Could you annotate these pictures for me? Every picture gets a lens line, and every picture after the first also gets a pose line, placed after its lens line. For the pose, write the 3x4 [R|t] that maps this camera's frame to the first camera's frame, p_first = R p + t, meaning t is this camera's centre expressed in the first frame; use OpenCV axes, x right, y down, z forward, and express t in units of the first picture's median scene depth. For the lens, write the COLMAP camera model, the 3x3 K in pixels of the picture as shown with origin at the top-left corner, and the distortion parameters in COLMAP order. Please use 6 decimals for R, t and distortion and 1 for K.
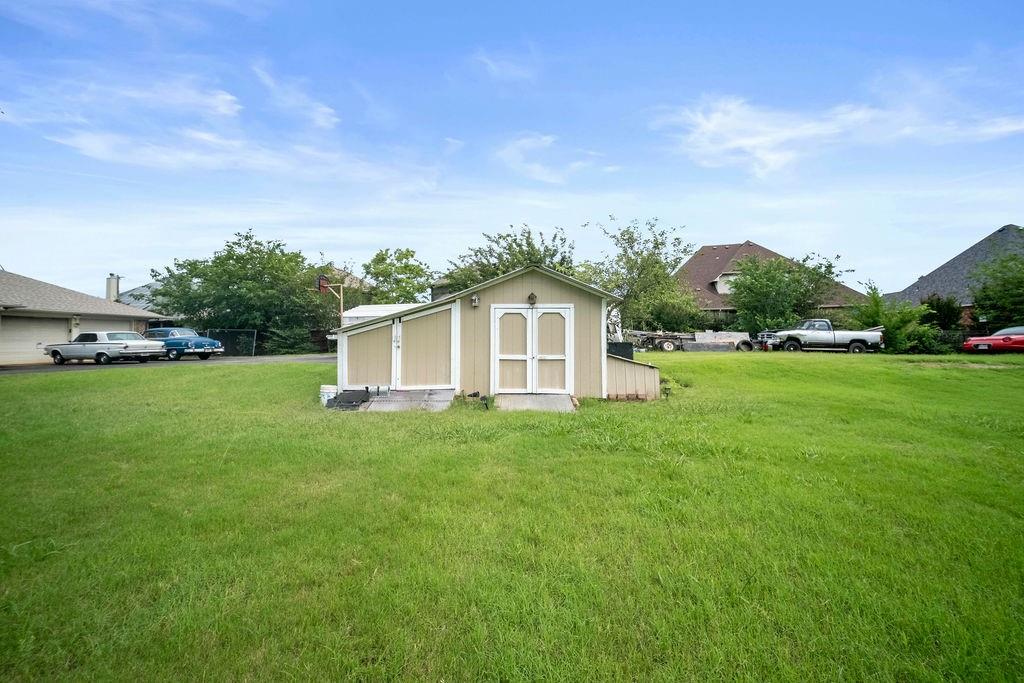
lens RADIAL K [[413.3, 0, 537.0], [0, 413.3, 340.3], [0, 0, 1]] dist [0.000547, -0.000040]
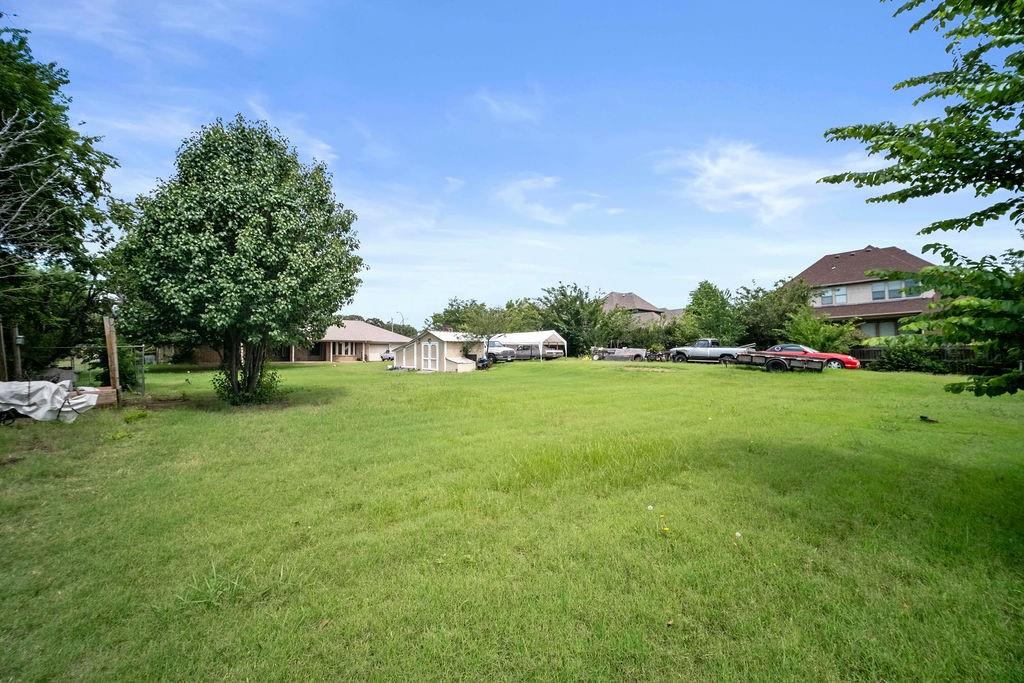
lens RADIAL K [[409.1, 0, 517.7], [0, 409.1, 355.1], [0, 0, 1]] dist [-0.002965, -0.000342]
pose [[0.766485, 0.008487, -0.642207, 1.500095], [-0.003435, 0.999953, 0.009115, -0.010801], [0.642253, -0.004780, 0.766477, -0.592434]]
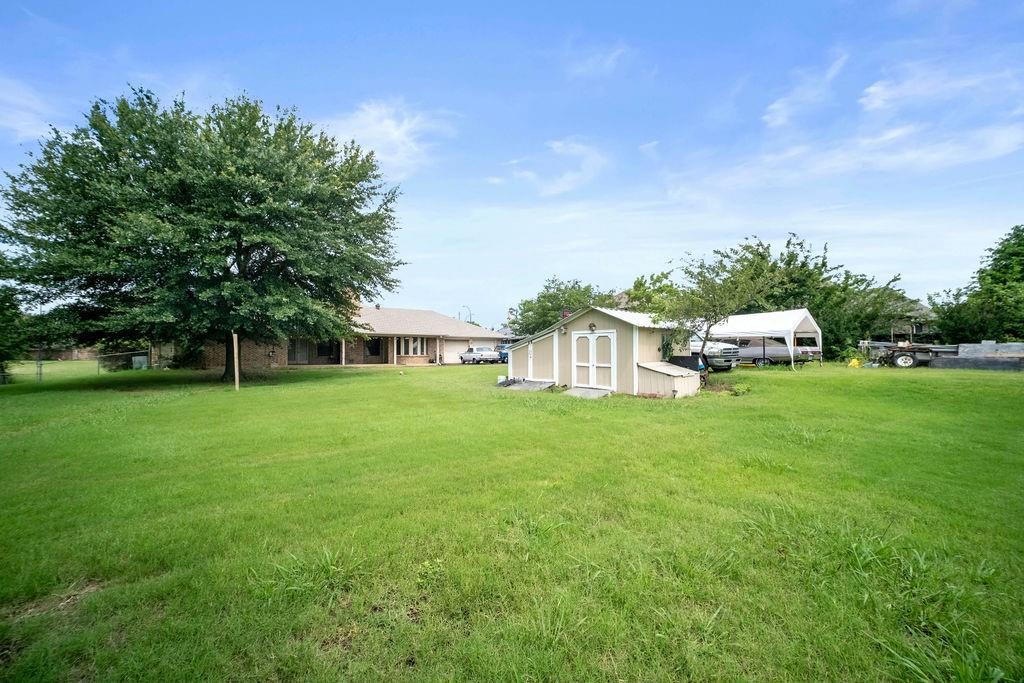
lens RADIAL K [[409.1, 0, 517.7], [0, 409.1, 355.1], [0, 0, 1]] dist [-0.002965, -0.000342]
pose [[0.675535, 0.010896, -0.737247, 0.542566], [-0.002799, 0.999921, 0.012214, -0.007721], [0.737322, -0.006188, 0.675513, -0.146108]]
